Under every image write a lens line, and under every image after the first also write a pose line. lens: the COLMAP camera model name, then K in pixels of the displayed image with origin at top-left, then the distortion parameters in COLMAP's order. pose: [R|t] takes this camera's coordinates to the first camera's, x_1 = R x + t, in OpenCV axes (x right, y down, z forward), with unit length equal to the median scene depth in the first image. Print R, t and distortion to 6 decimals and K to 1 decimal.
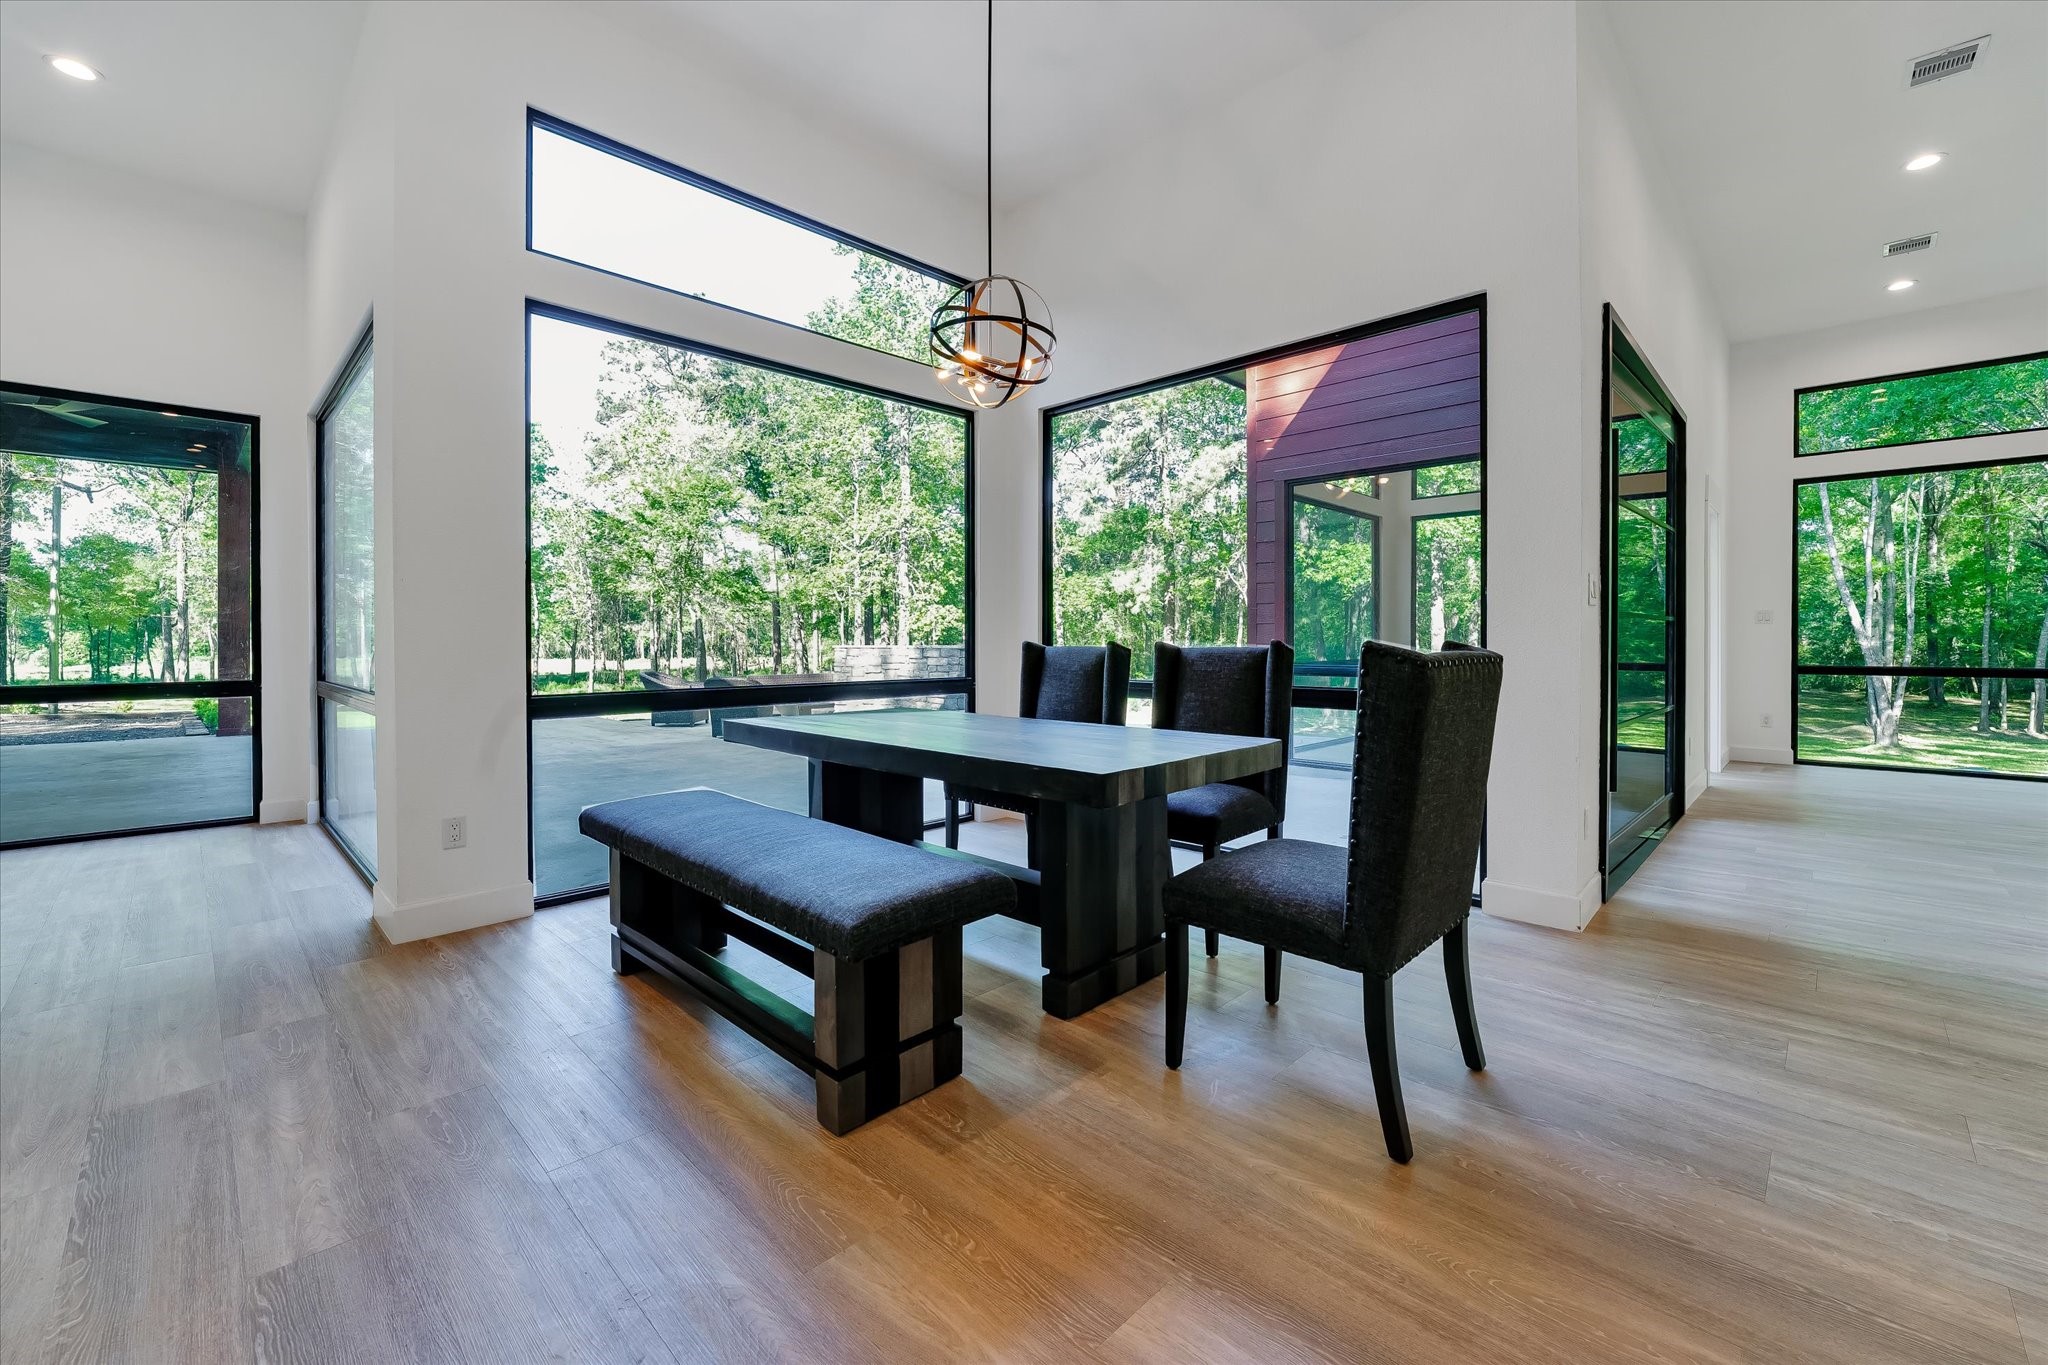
lens RADIAL K [[885.3, 0, 1054.9], [0, 885.3, 647.5], [0, 0, 1]] dist [-0.000004, 0.000192]
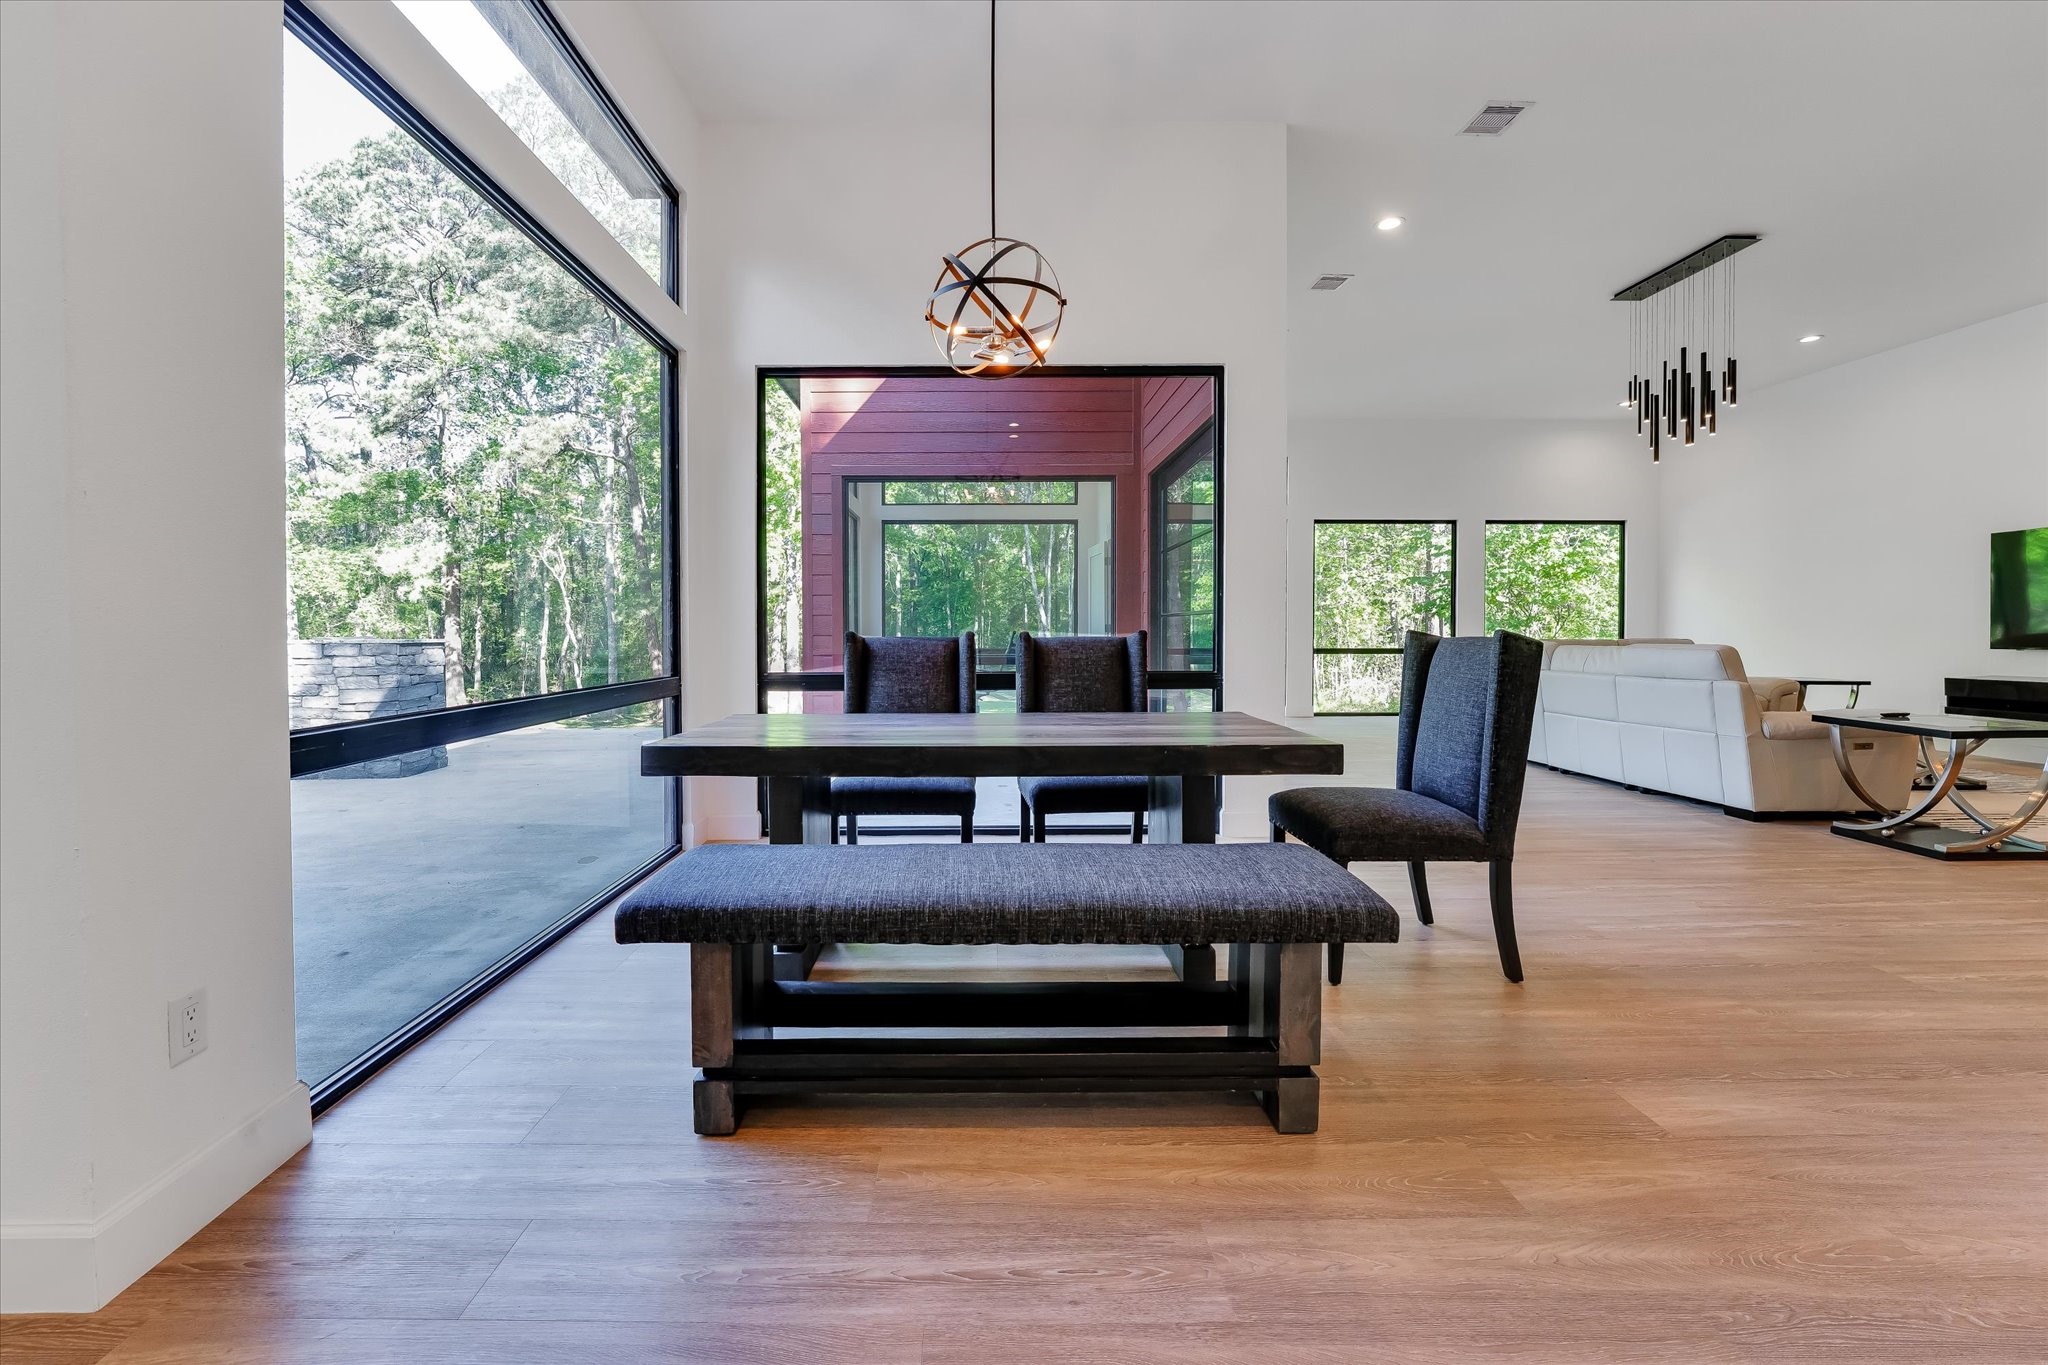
lens RADIAL K [[855.0, 0, 1024.5], [0, 855.0, 657.1], [0, 0, 1]] dist [-0.016067, 0.000608]
pose [[0.695085, -0.025922, 0.718460, -0.438618], [0.010256, 0.999606, 0.026143, -0.002902], [-0.718854, -0.010803, 0.695077, 0.224120]]
